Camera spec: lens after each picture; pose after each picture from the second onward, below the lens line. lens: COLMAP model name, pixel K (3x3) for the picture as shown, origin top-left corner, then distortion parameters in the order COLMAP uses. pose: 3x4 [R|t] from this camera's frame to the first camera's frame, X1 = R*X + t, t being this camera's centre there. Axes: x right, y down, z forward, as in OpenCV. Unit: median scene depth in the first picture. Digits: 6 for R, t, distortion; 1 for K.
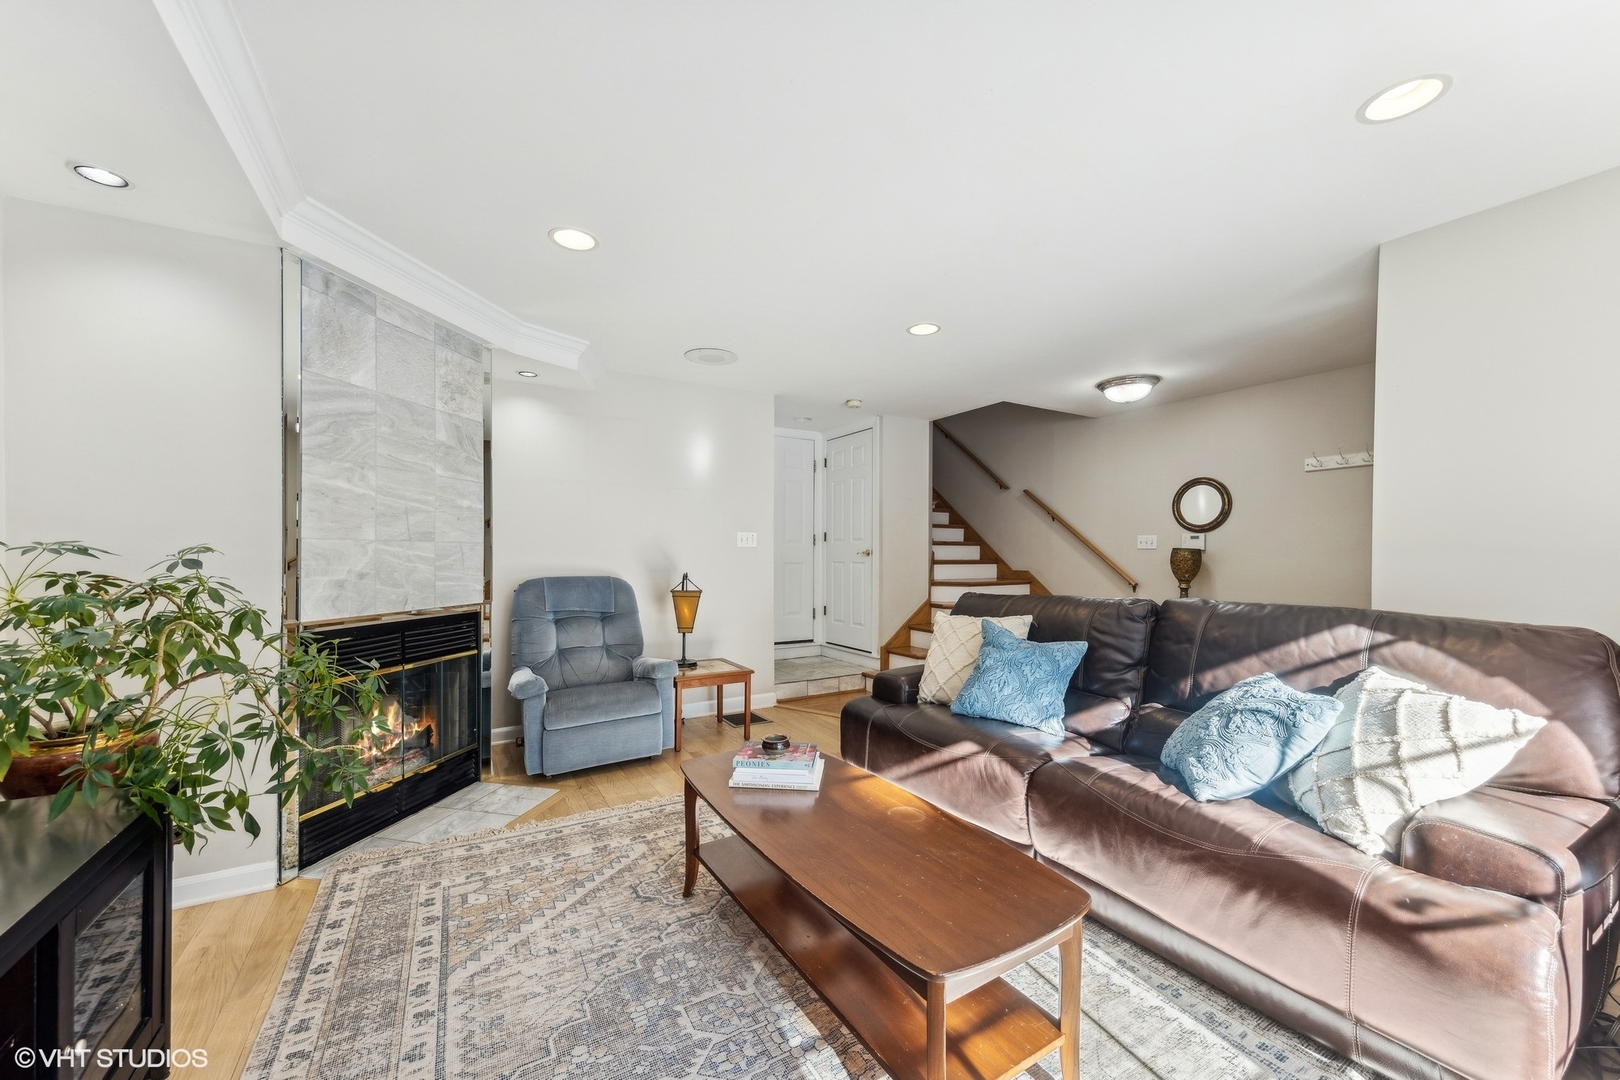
lens RADIAL K [[590.6, 0, 816.0], [0, 590.6, 550.2], [0, 0, 1]] dist [0.002153, 0.000484]
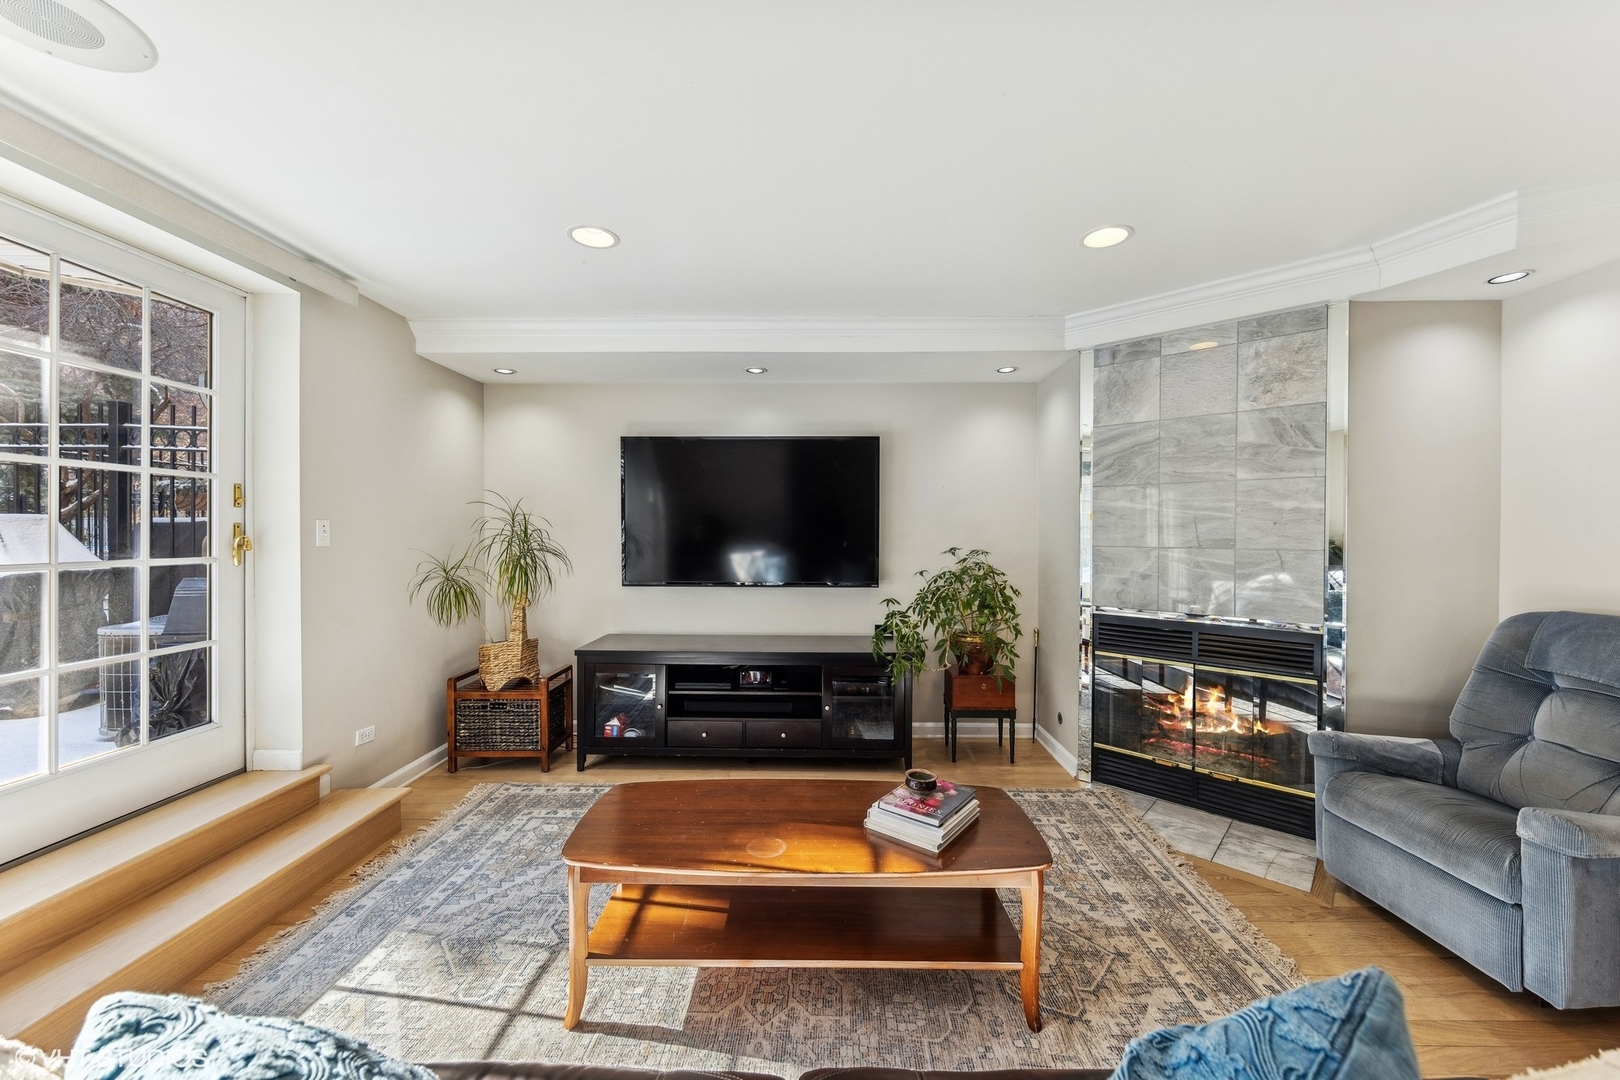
lens RADIAL K [[590.6, 0, 813.3], [0, 590.6, 535.6], [0, 0, 1]] dist [0.002153, 0.000484]
pose [[-0.516135, -0.004307, -0.856497, 0.598017], [-0.004462, 0.999987, -0.002340, -0.033702], [0.856496, 0.002614, -0.516147, 1.001142]]
